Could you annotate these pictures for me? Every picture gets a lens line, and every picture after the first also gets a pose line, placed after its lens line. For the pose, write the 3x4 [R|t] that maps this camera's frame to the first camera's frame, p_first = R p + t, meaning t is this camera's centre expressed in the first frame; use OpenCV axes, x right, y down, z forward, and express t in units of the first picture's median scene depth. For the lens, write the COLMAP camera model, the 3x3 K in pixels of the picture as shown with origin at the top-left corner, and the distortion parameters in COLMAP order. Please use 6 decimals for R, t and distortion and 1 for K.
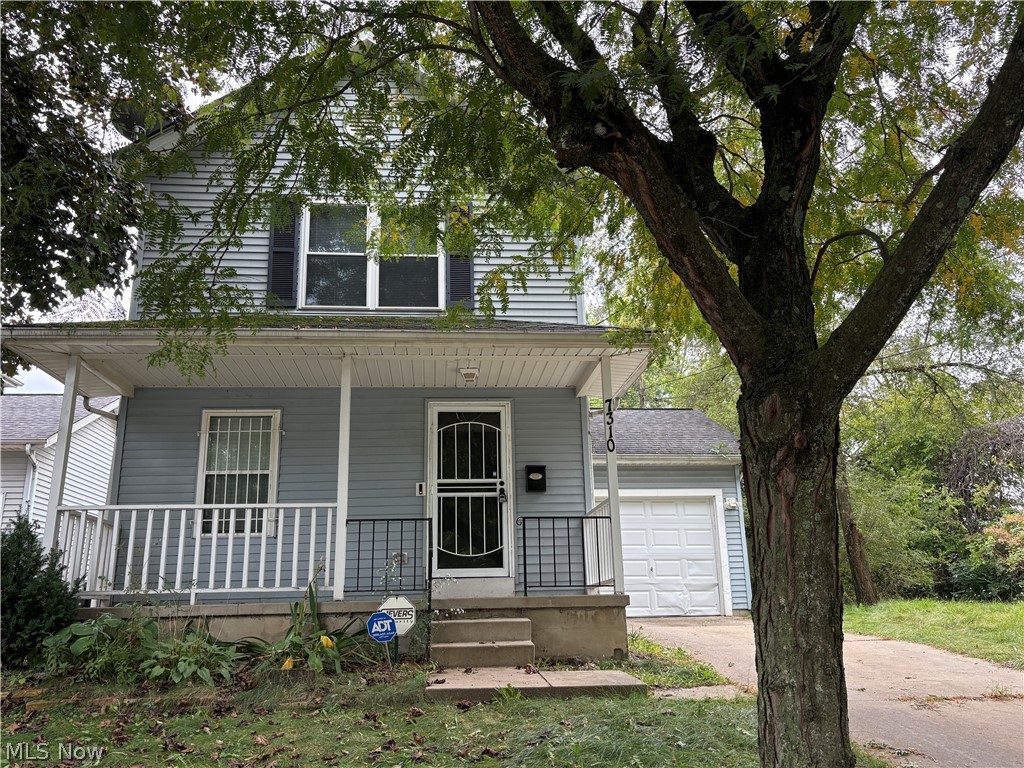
lens RADIAL K [[836.5, 0, 513.8], [0, 836.5, 379.7], [0, 0, 1]] dist [0.062851, -0.057444]
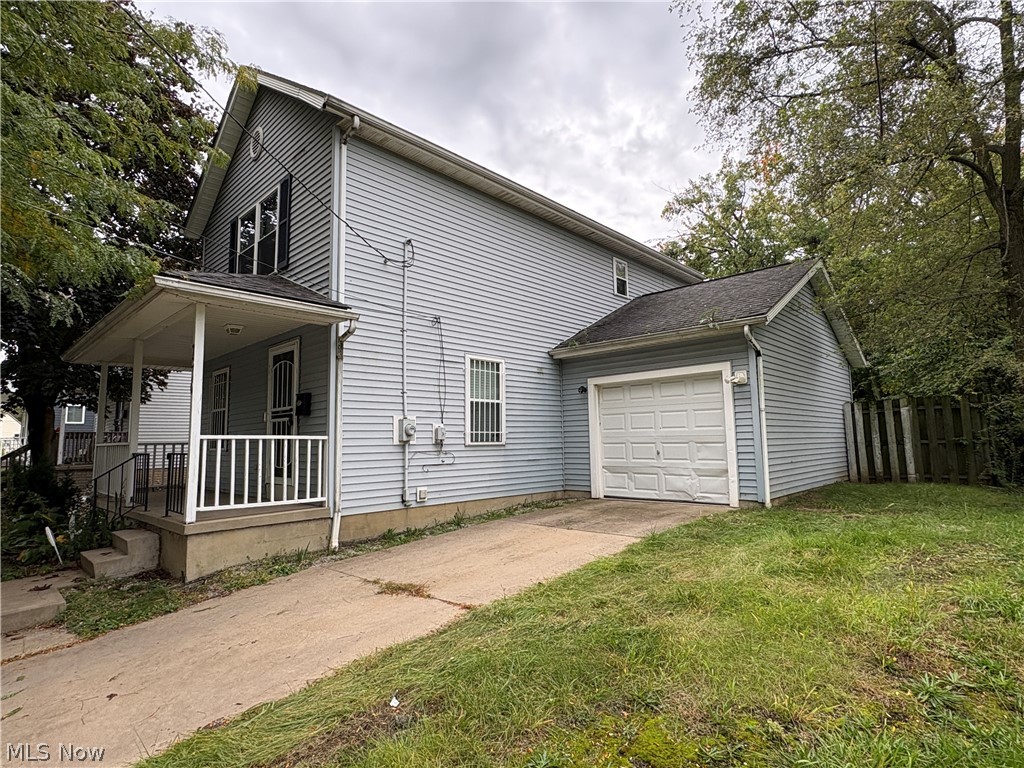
lens RADIAL K [[539.9, 0, 508.2], [0, 539.9, 383.2], [0, 0, 1]] dist [-0.001786, 0.001082]
pose [[0.654109, -0.070877, -0.753072, 0.825717], [0.211936, 0.972894, 0.092518, 0.085056], [0.726102, -0.220120, 0.651401, 0.770278]]
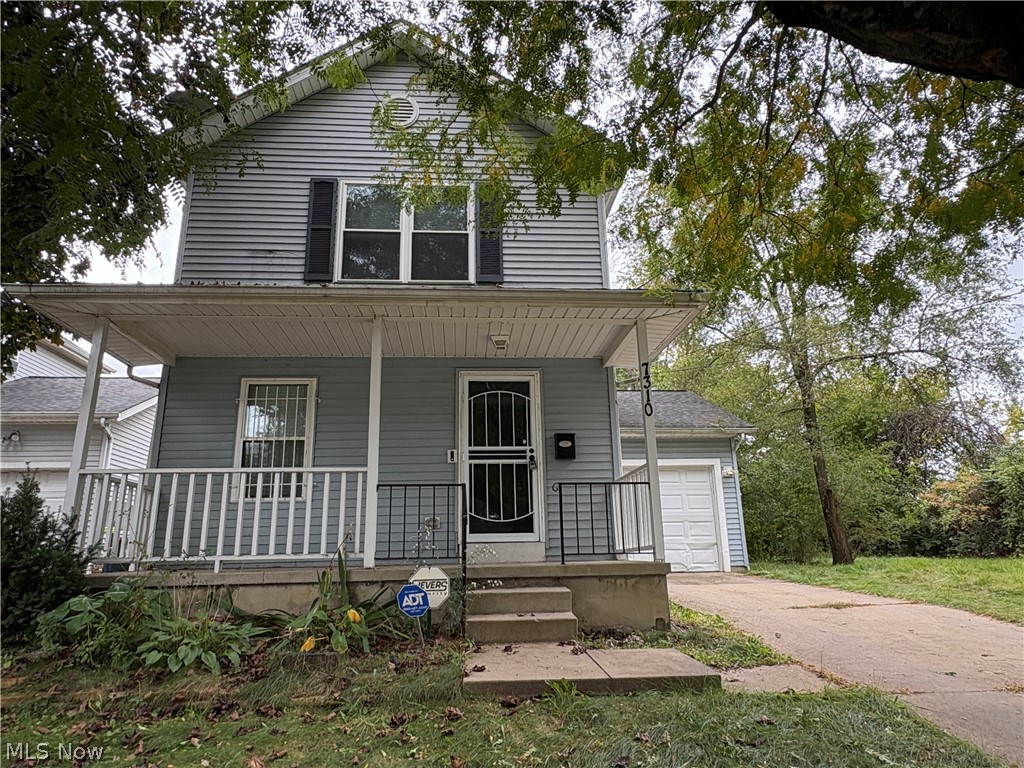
lens RADIAL K [[644.6, 0, 514.3], [0, 644.6, 384.0], [0, 0, 1]] dist [0.000891, 0.011444]
pose [[0.999965, -0.000610, -0.008319, -0.030598], [0.000660, 0.999982, 0.005977, 0.040014], [0.008316, -0.005982, 0.999948, 0.225221]]
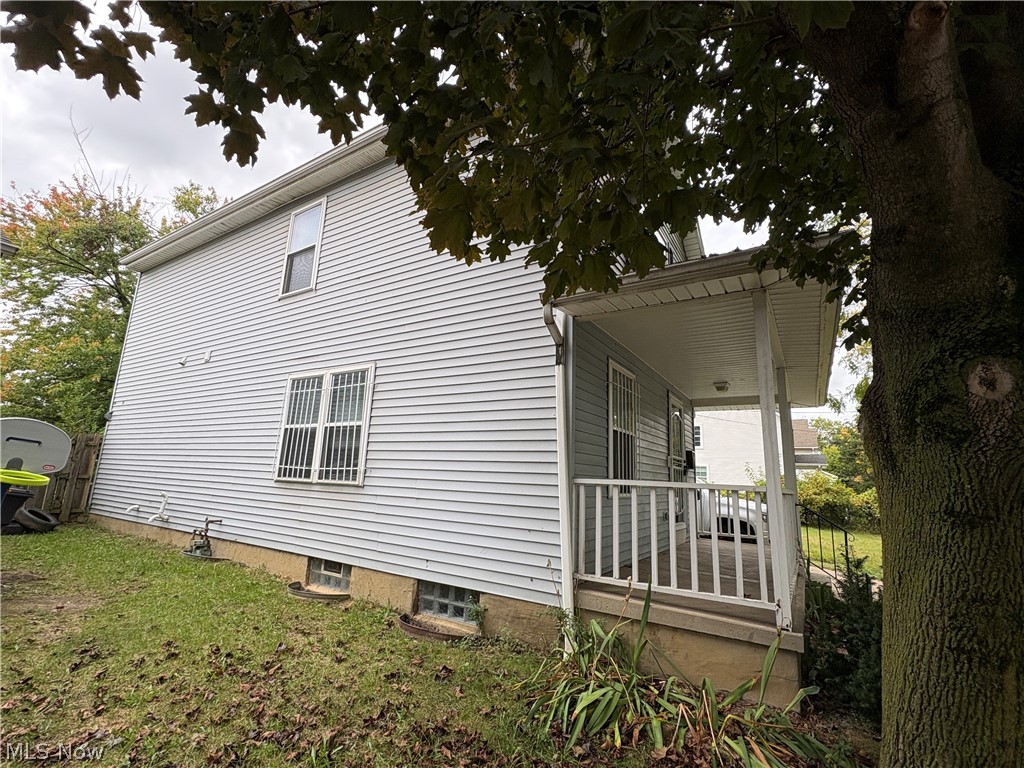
lens RADIAL K [[469.5, 0, 510.9], [0, 469.5, 382.5], [0, 0, 1]] dist [-0.001311, -0.000045]
pose [[-0.607292, -0.164656, -0.777229, 0.425288], [0.188945, 0.920287, -0.342596, 0.423099], [0.771684, -0.354909, -0.527772, 1.965031]]
